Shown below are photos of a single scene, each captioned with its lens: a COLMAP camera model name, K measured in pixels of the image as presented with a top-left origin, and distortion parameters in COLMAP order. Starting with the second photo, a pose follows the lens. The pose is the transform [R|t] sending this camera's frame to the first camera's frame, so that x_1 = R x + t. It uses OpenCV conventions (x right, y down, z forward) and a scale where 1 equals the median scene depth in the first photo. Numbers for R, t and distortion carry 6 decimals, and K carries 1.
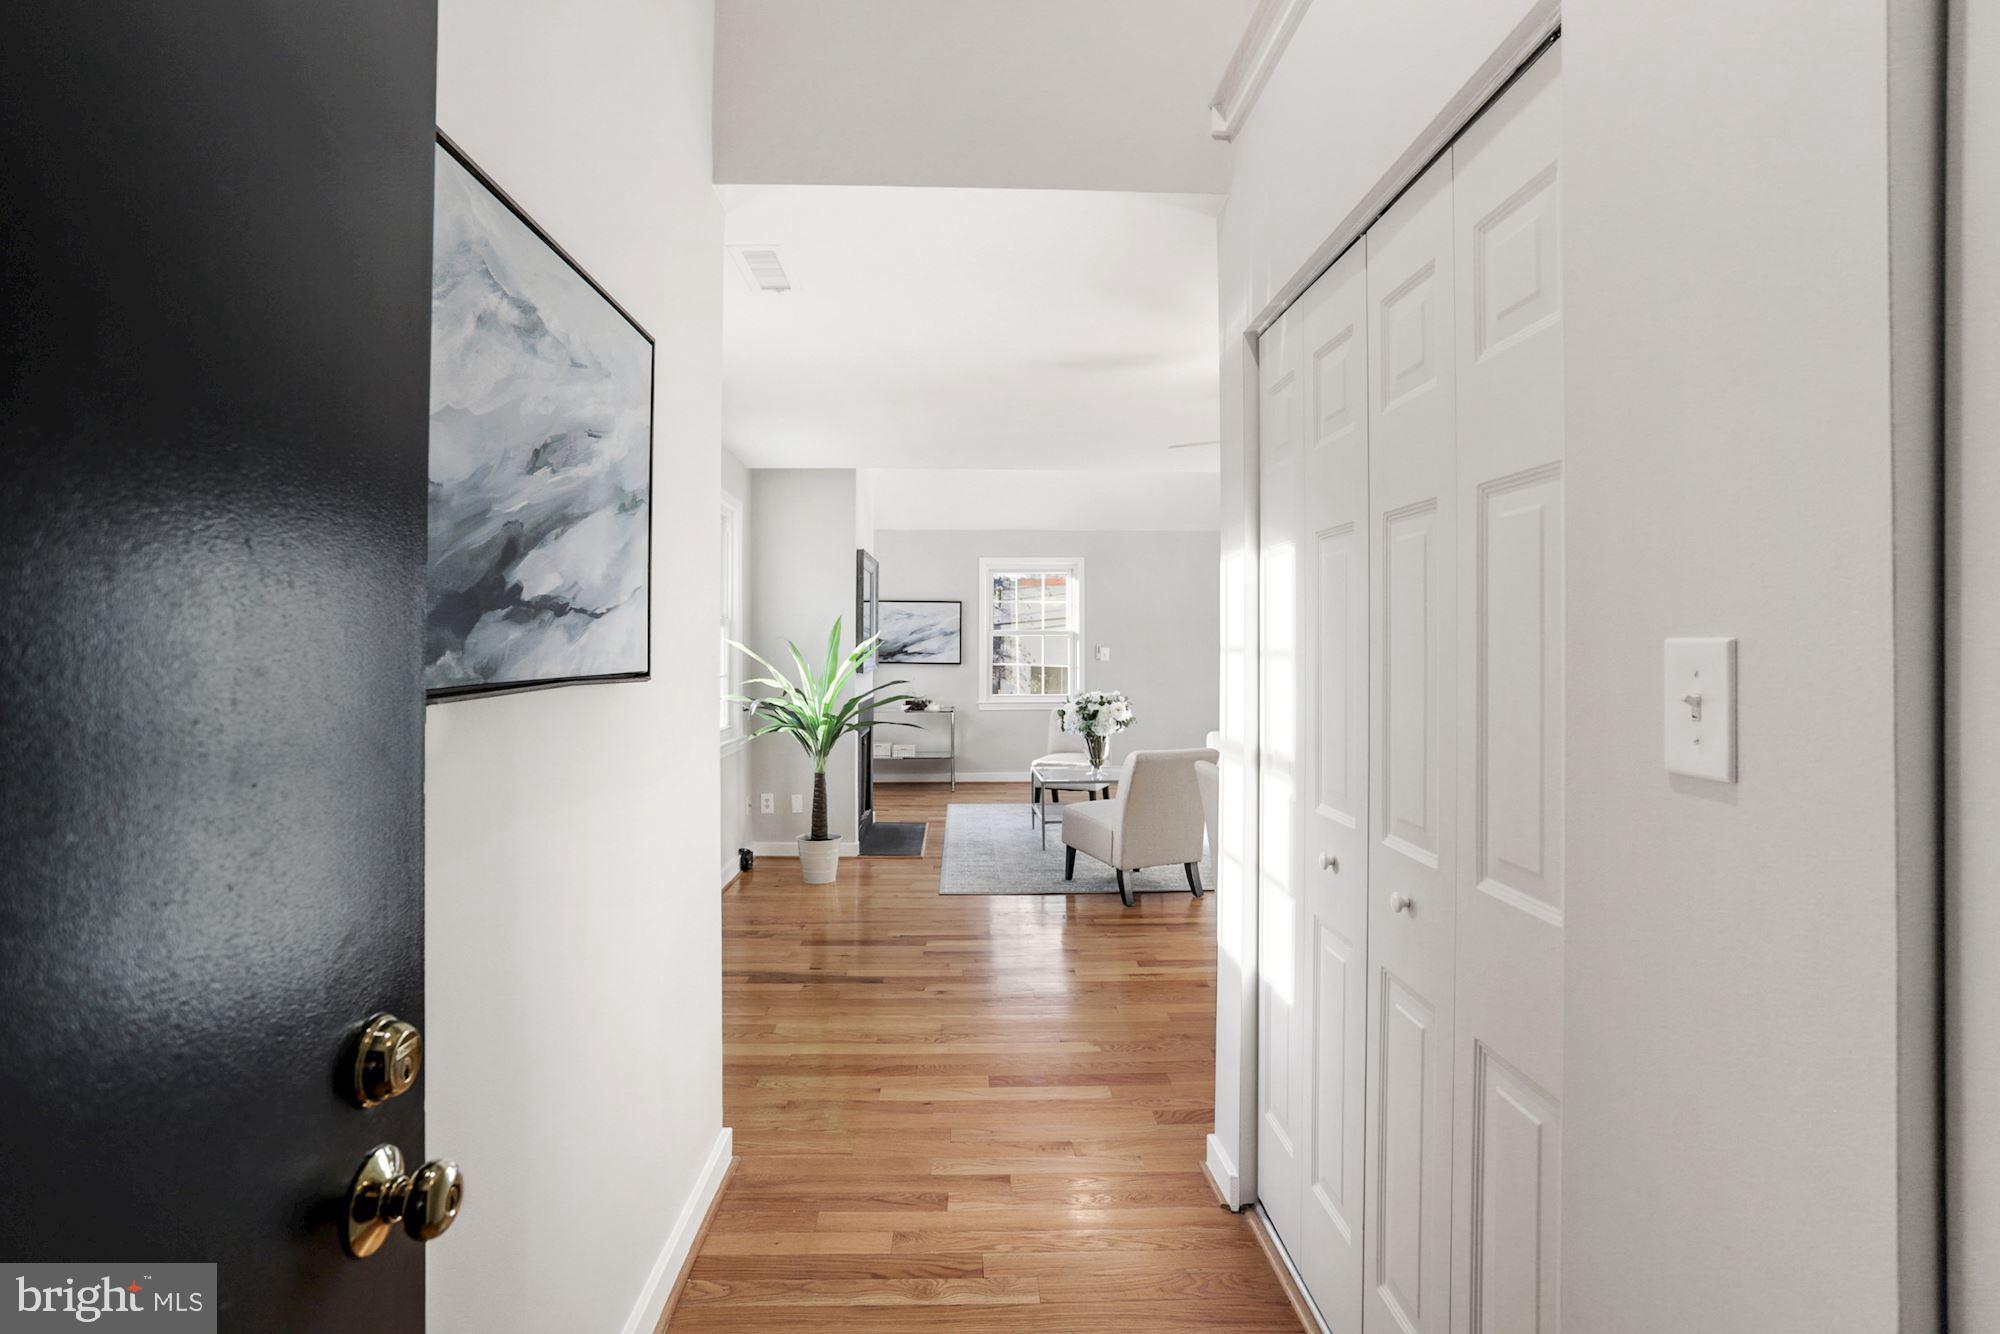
lens RADIAL K [[976.0, 0, 1002.4], [0, 976.0, 651.0], [0, 0, 1]] dist [-0.042886, 0.013799]
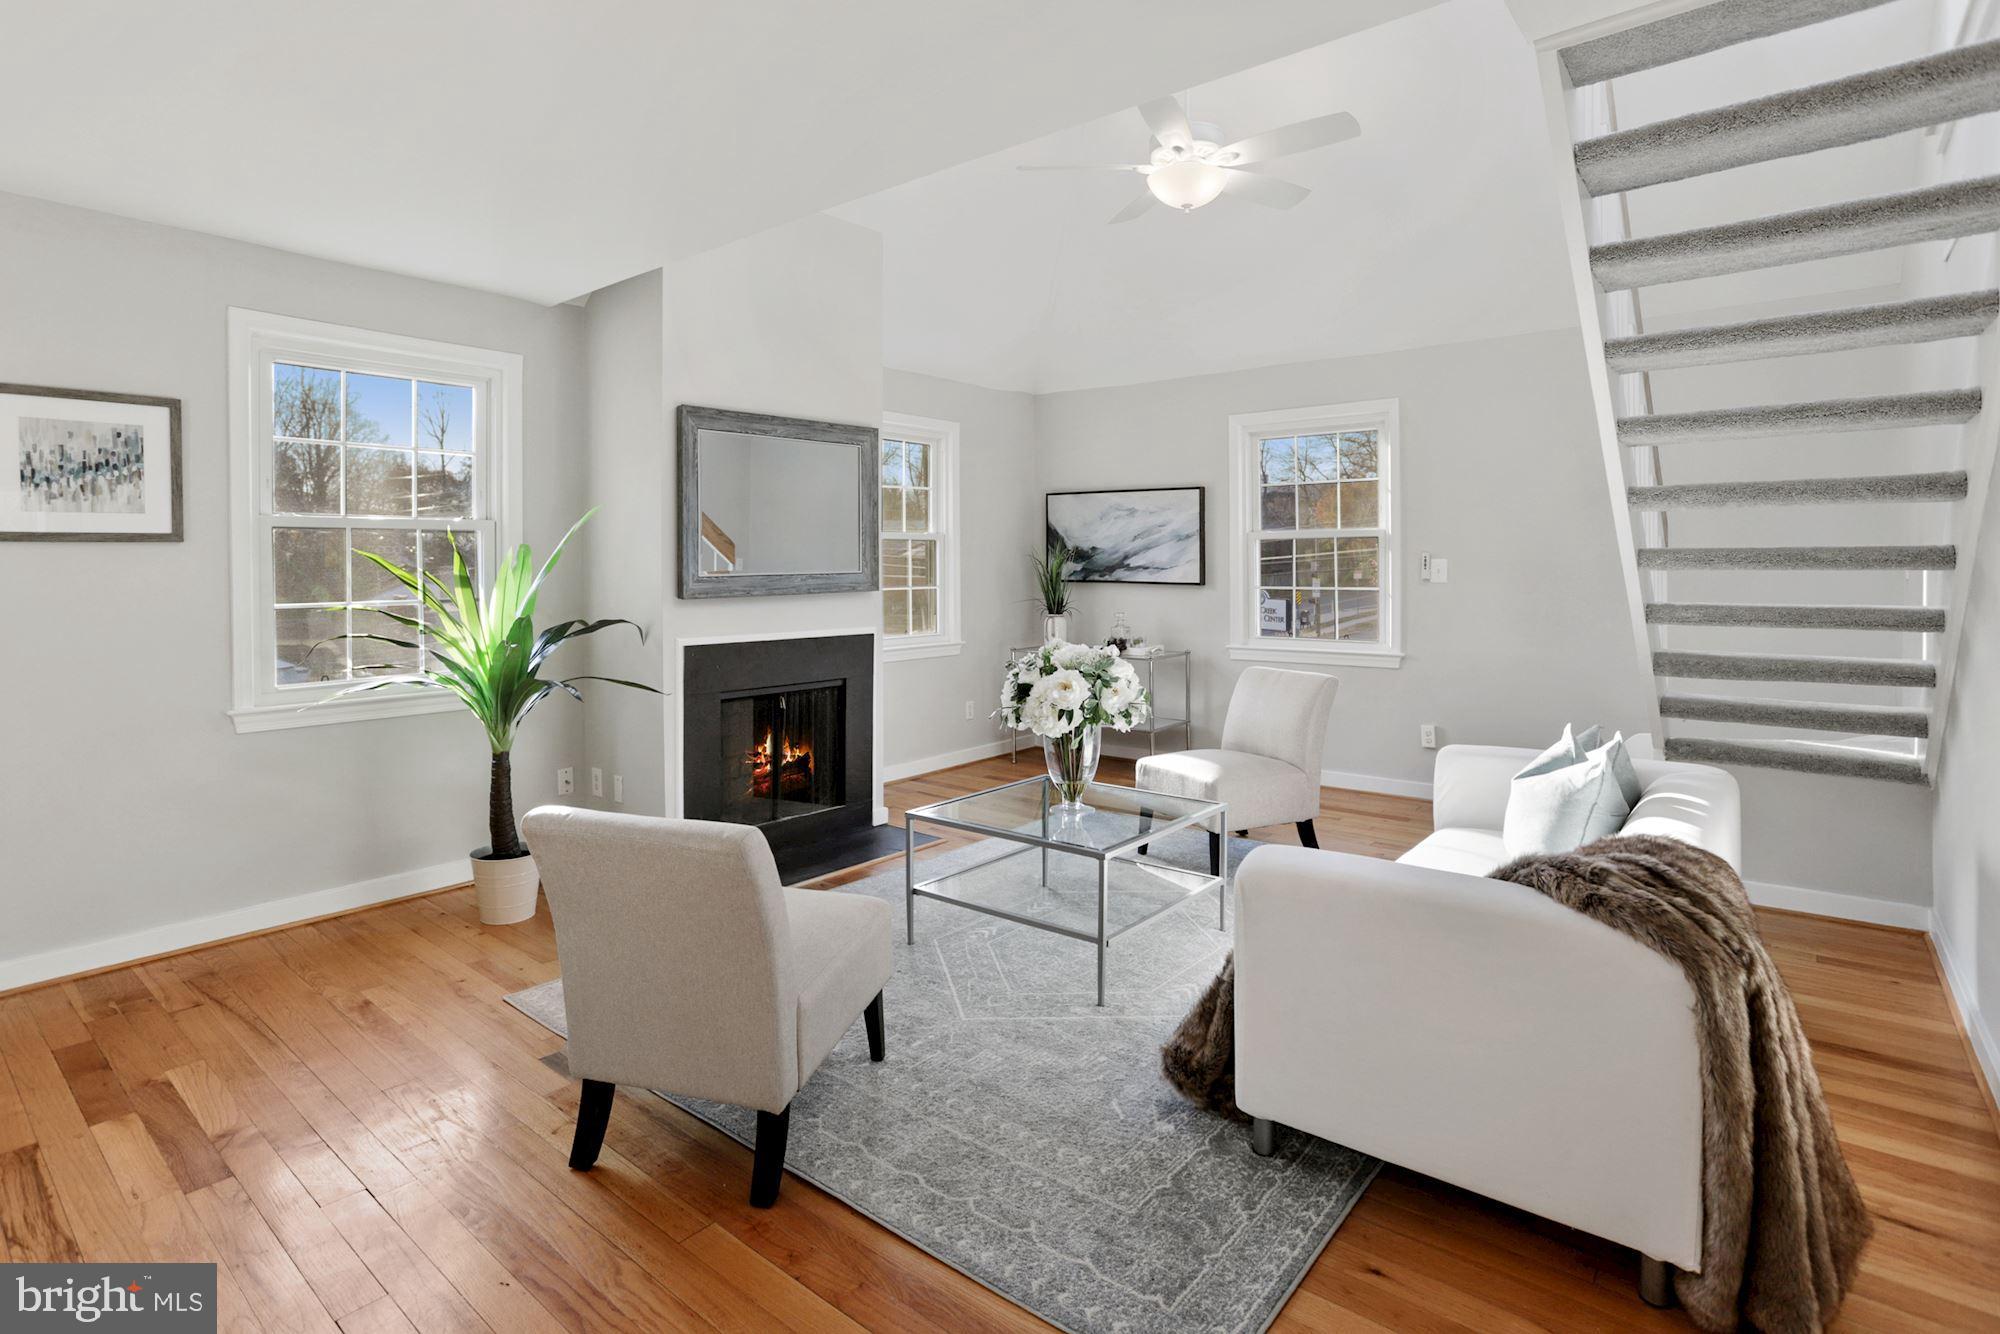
lens RADIAL K [[976.0, 0, 1039.9], [0, 976.0, 558.7], [0, 0, 1]] dist [-0.042886, 0.013799]
pose [[0.762846, -0.007384, -0.646538, 0.436293], [0.003439, 0.999967, -0.007363, 0.001075], [0.646571, 0.003393, 0.762846, 0.650063]]
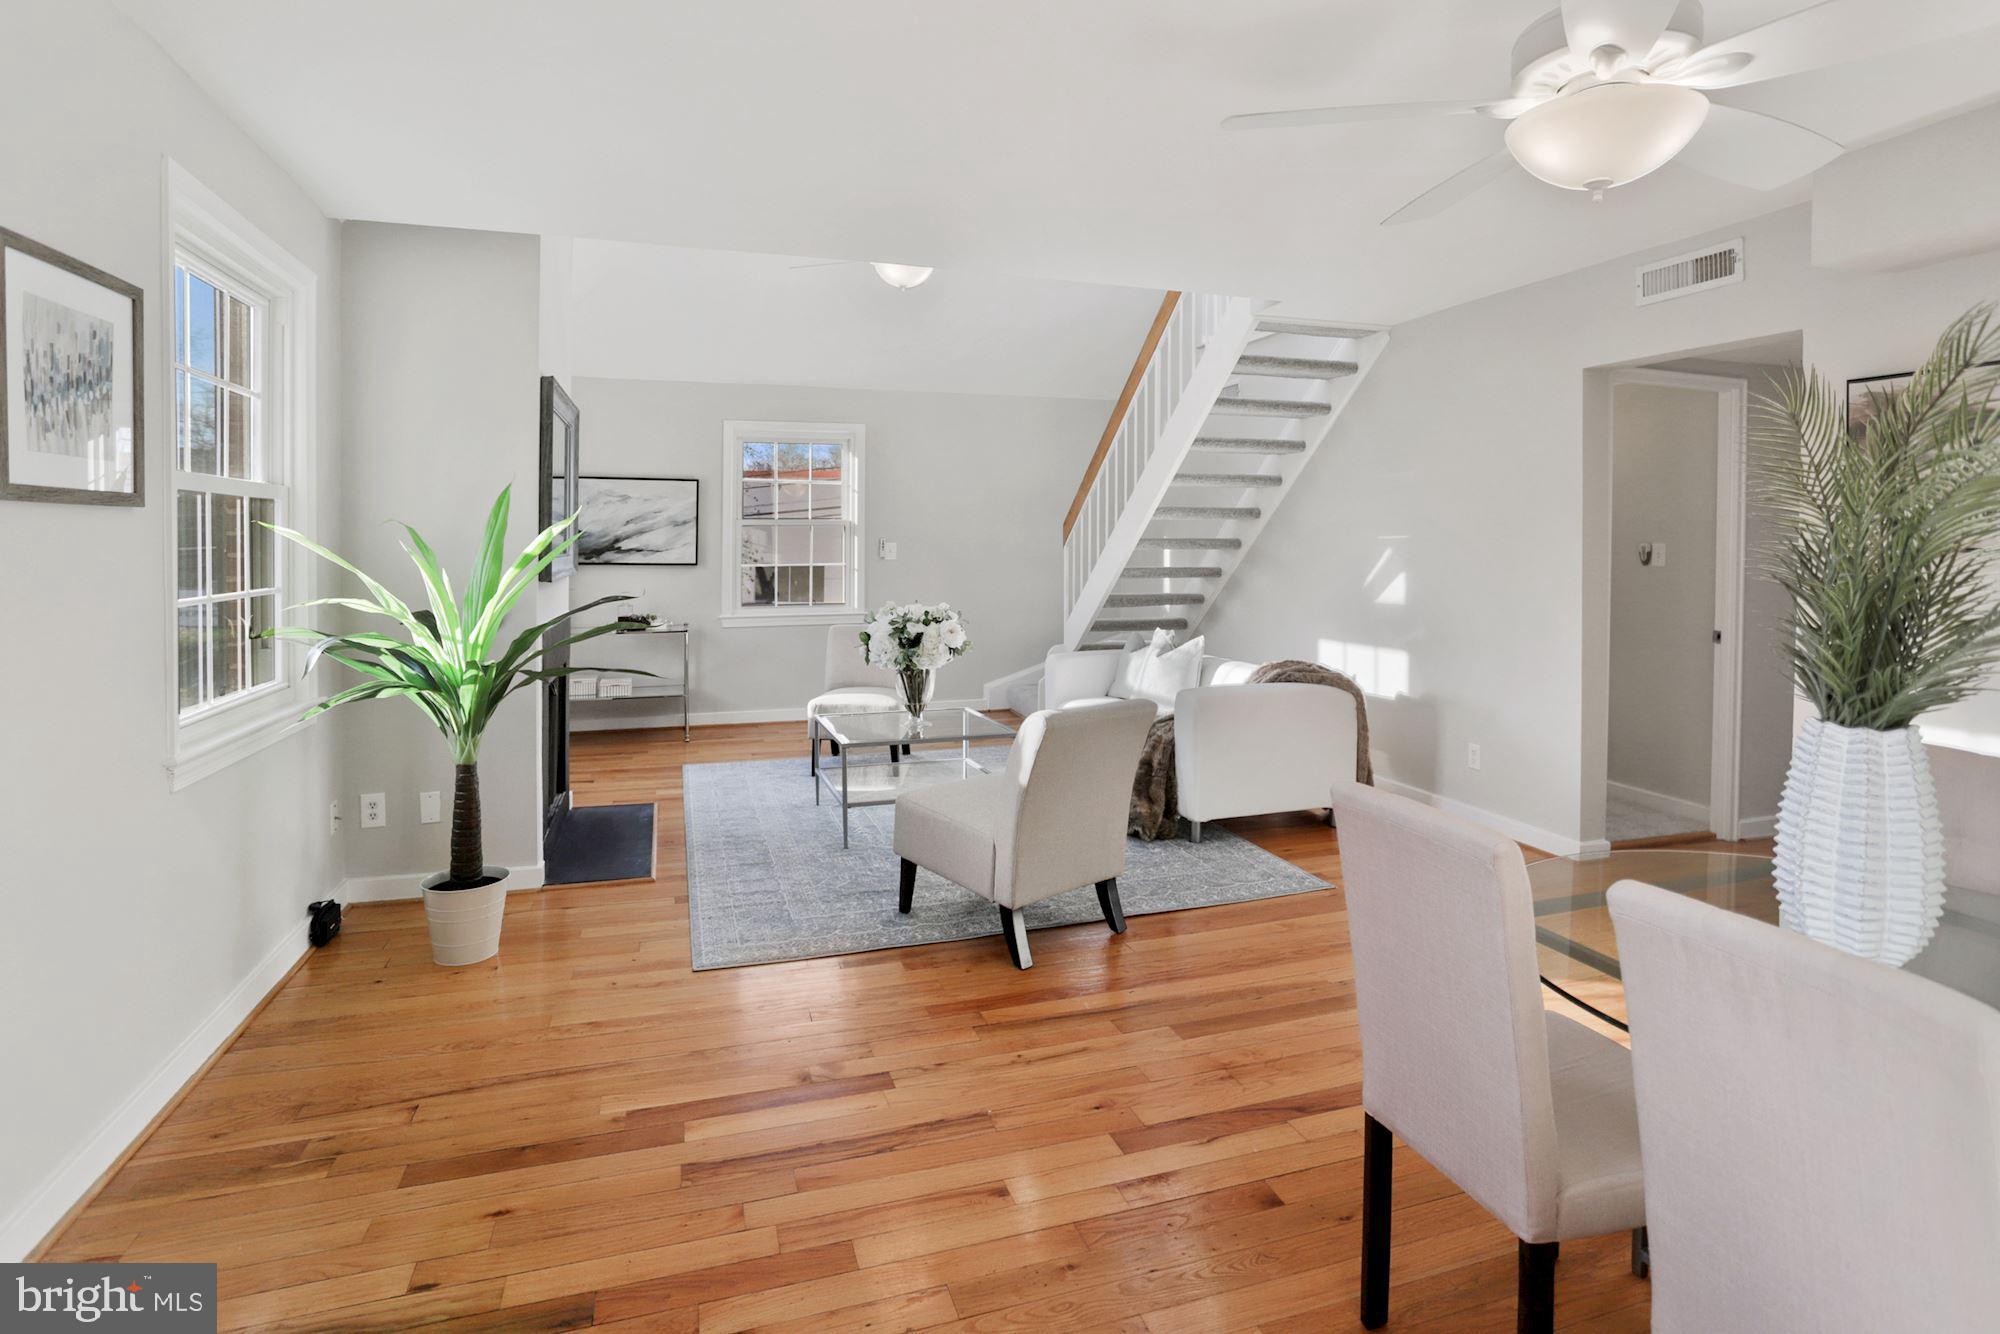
lens RADIAL K [[976.0, 0, 990.6], [0, 976.0, 533.6], [0, 0, 1]] dist [-0.042886, 0.013799]
pose [[0.961955, 0.003019, 0.273190, -0.044195], [0.001189, 0.999883, -0.015237, 0.001782], [-0.273204, 0.014982, 0.961839, 0.341496]]
